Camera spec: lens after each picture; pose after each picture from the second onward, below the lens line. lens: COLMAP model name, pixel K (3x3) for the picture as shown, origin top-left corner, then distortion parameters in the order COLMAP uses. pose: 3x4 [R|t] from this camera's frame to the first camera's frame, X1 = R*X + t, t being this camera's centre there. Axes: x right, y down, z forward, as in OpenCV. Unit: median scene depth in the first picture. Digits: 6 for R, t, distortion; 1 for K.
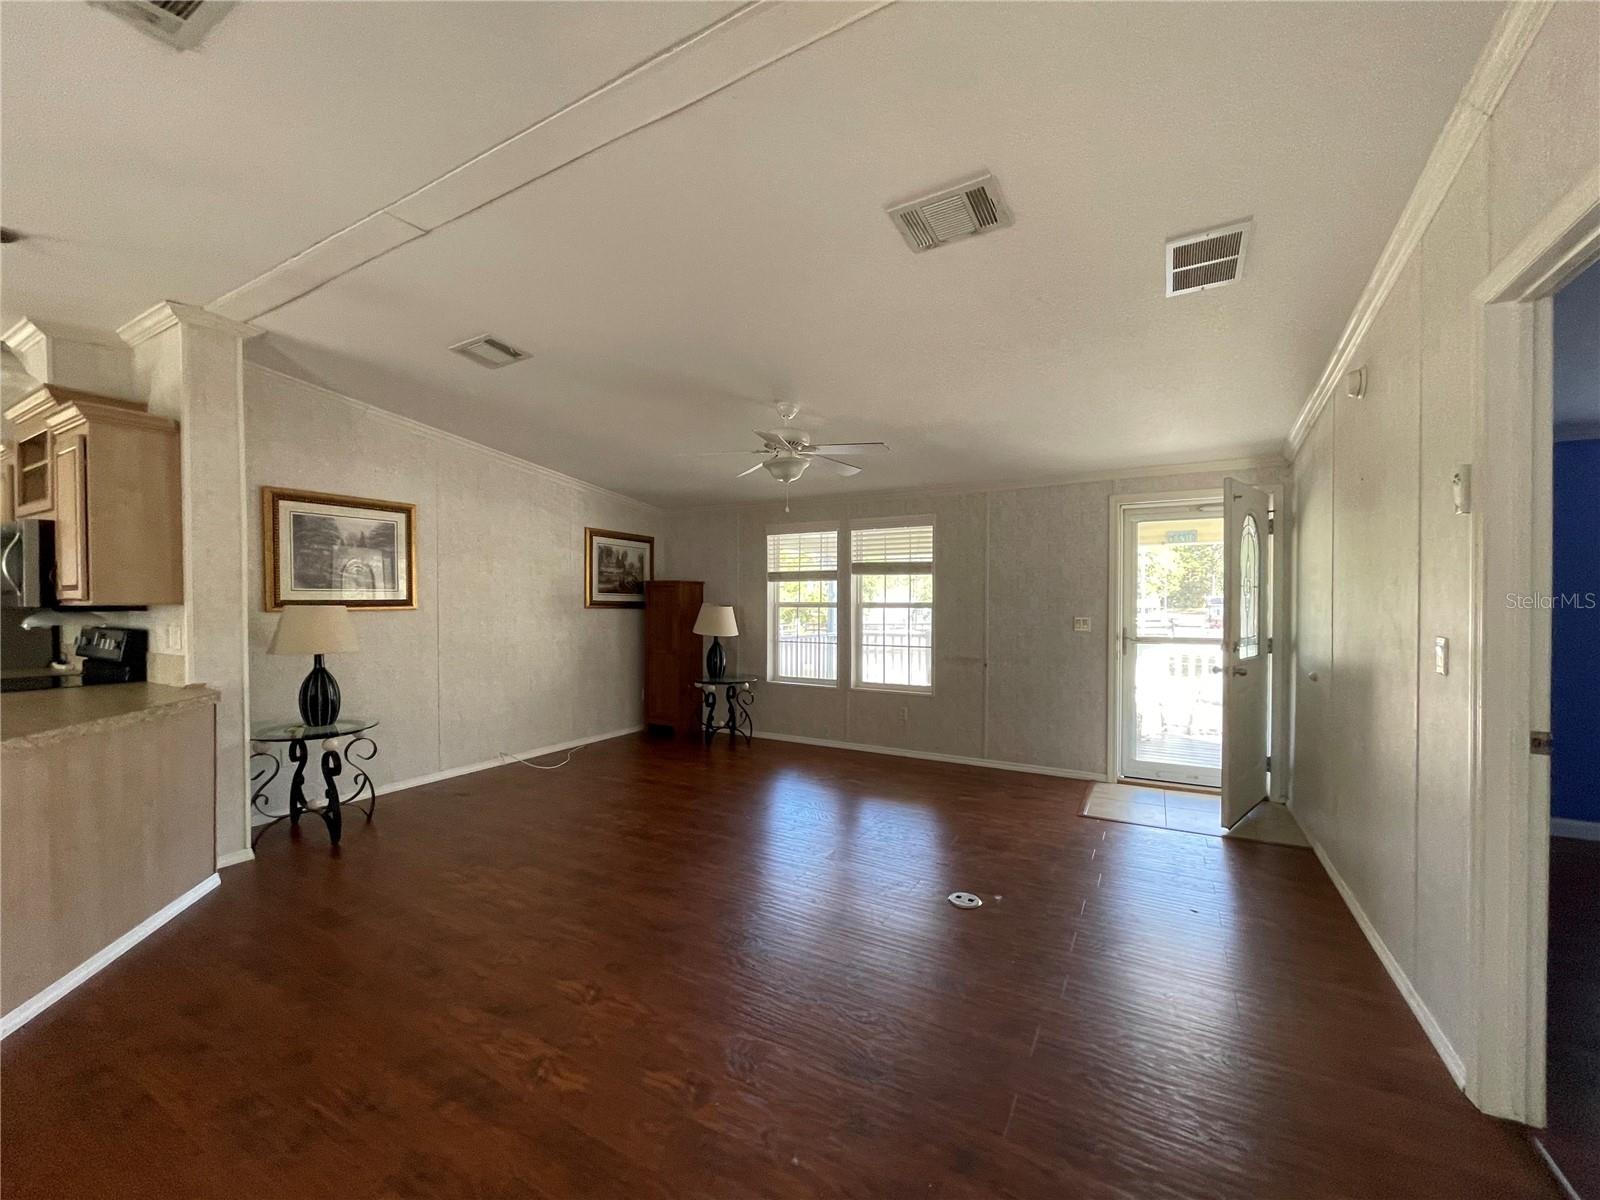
lens RADIAL K [[643.5, 0, 796.2], [0, 643.5, 609.8], [0, 0, 1]] dist [-0.000237, -0.000199]
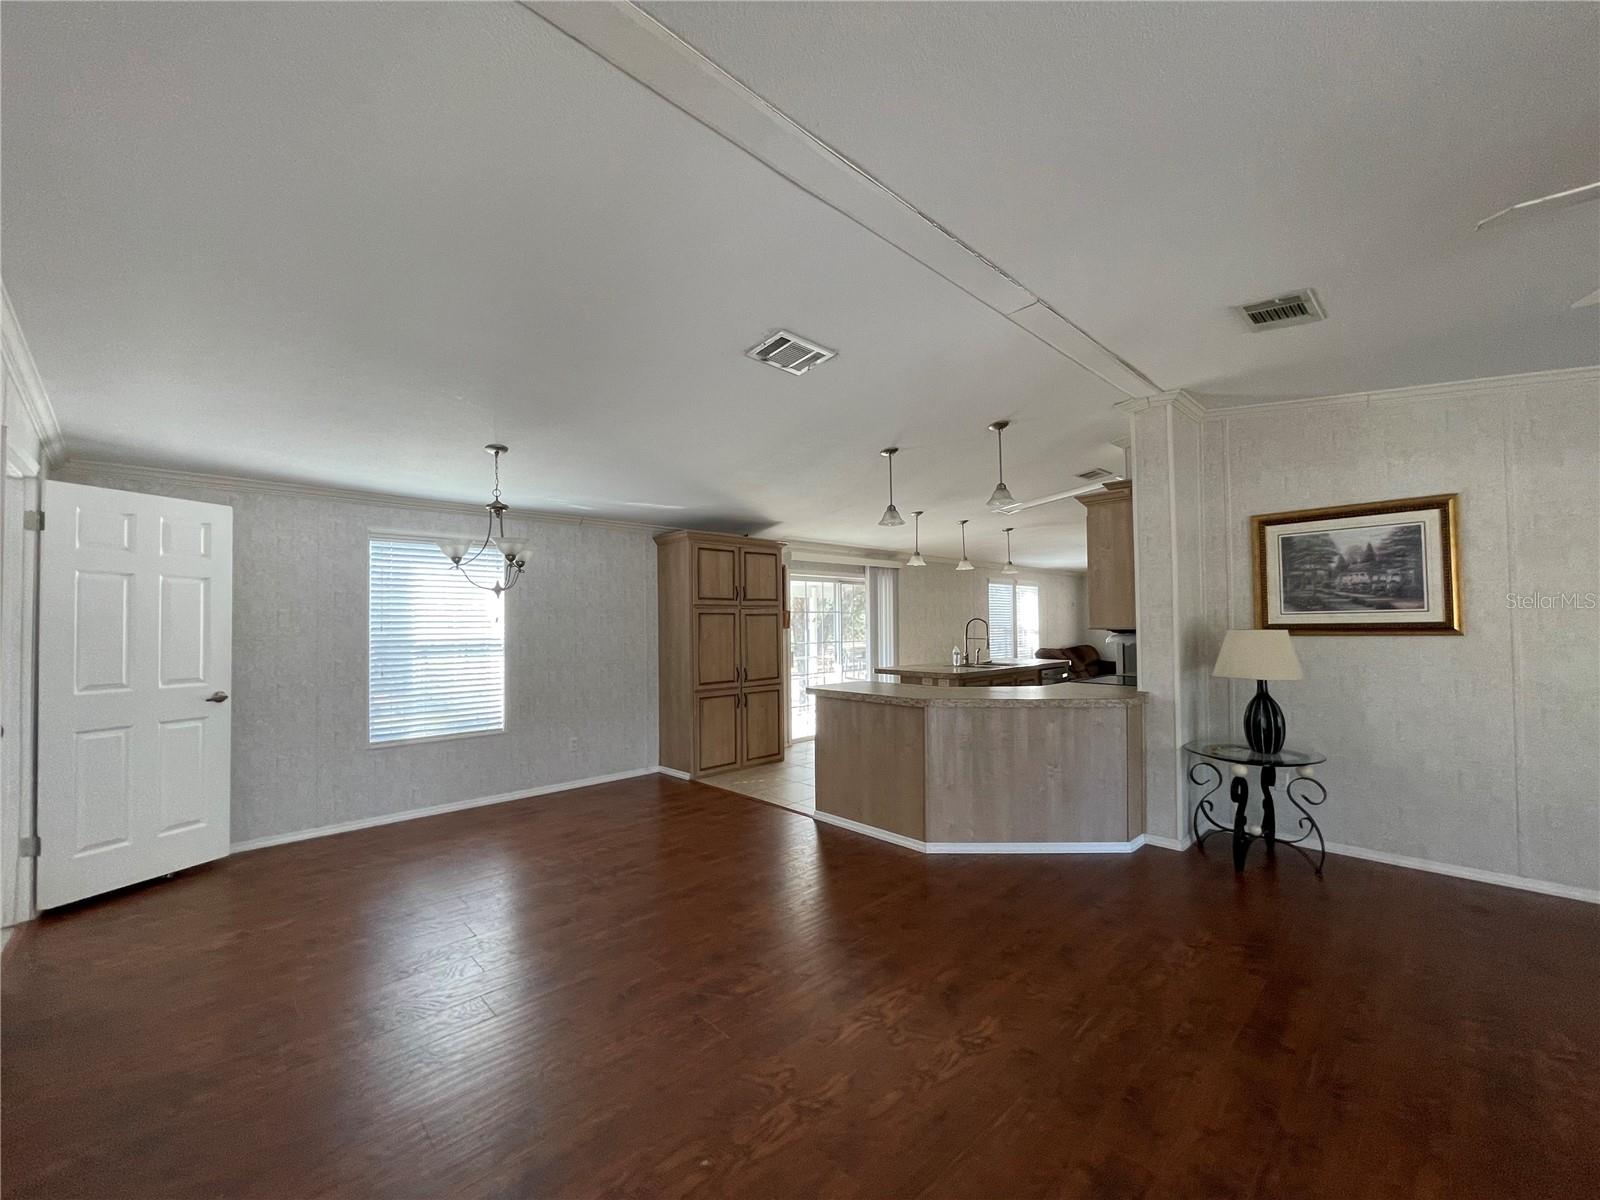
lens RADIAL K [[643.5, 0, 796.2], [0, 643.5, 609.8], [0, 0, 1]] dist [-0.000237, -0.000199]
pose [[-0.269006, -0.020185, -0.962927, 0.291833], [0.000451, 0.999778, -0.021084, -0.012321], [0.963139, -0.006106, -0.268937, 0.419379]]
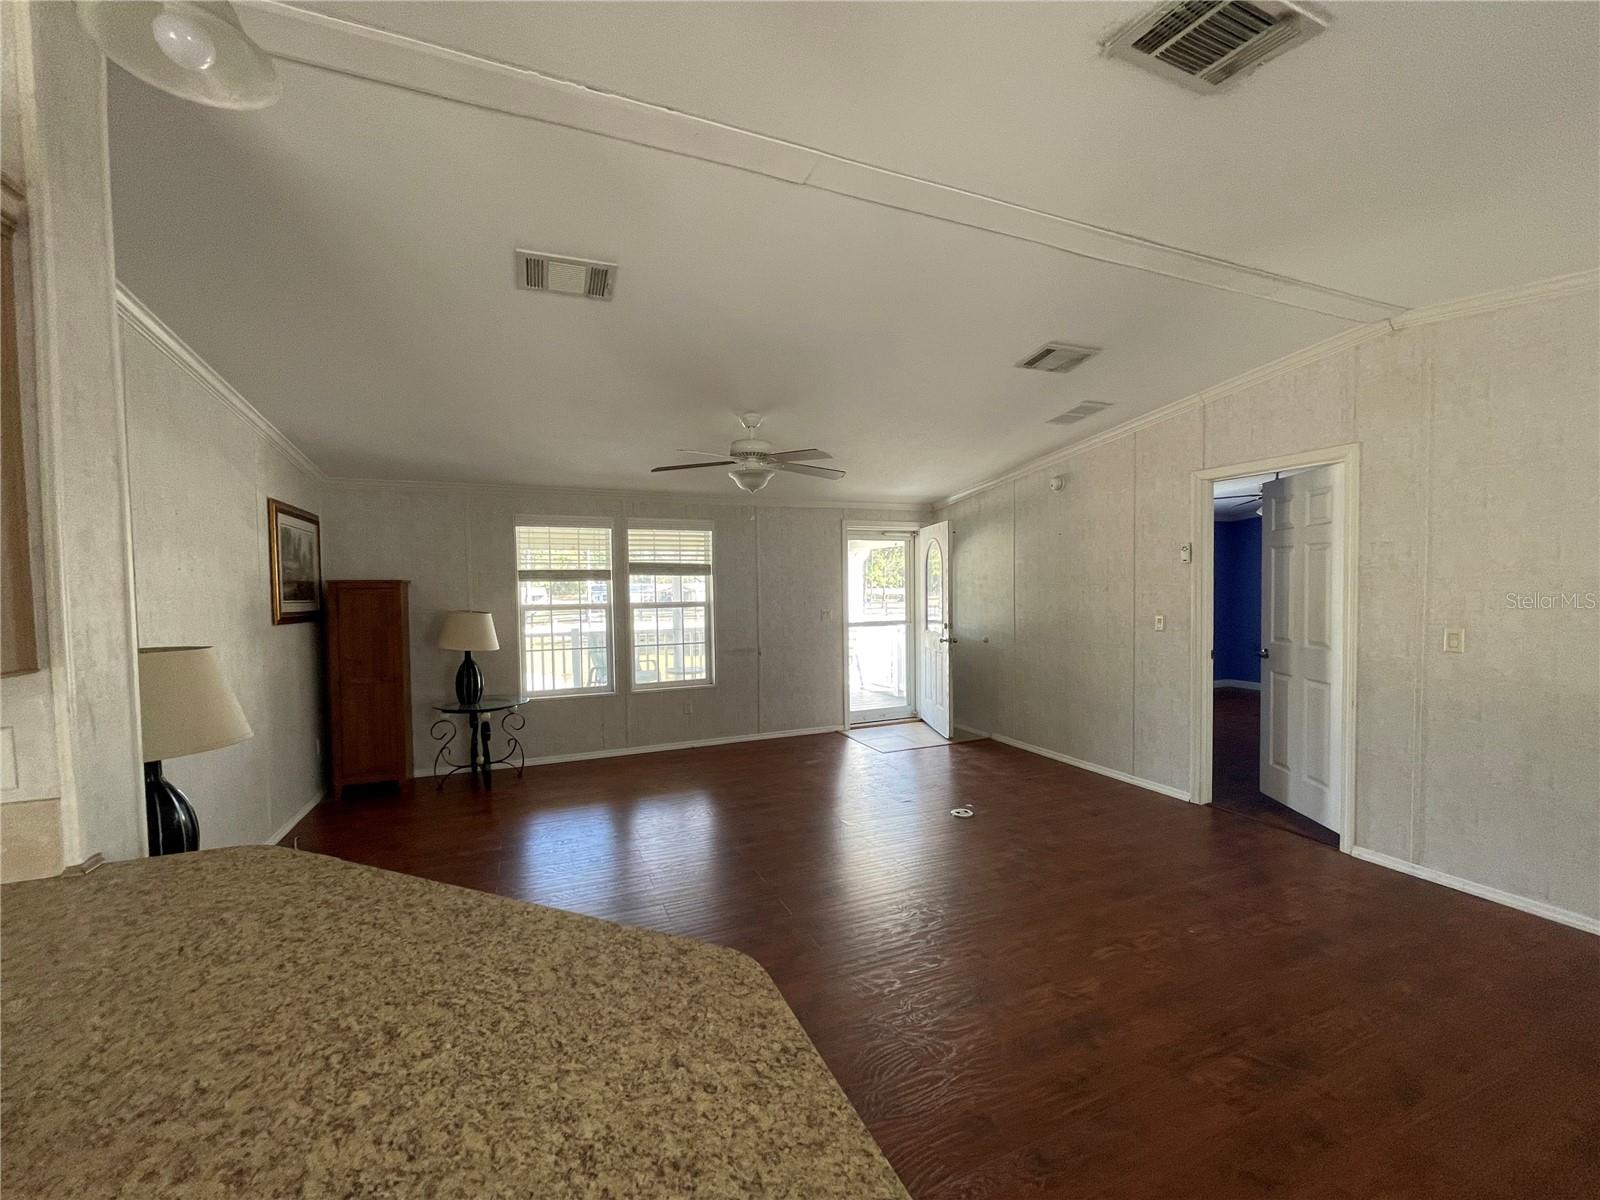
lens RADIAL K [[643.5, 0, 796.2], [0, 643.5, 609.8], [0, 0, 1]] dist [-0.000237, -0.000199]
pose [[0.598672, -0.038708, 0.800059, -0.603397], [0.024331, 0.999250, 0.030138, -0.027907], [-0.800625, 0.001423, 0.599164, 0.244140]]
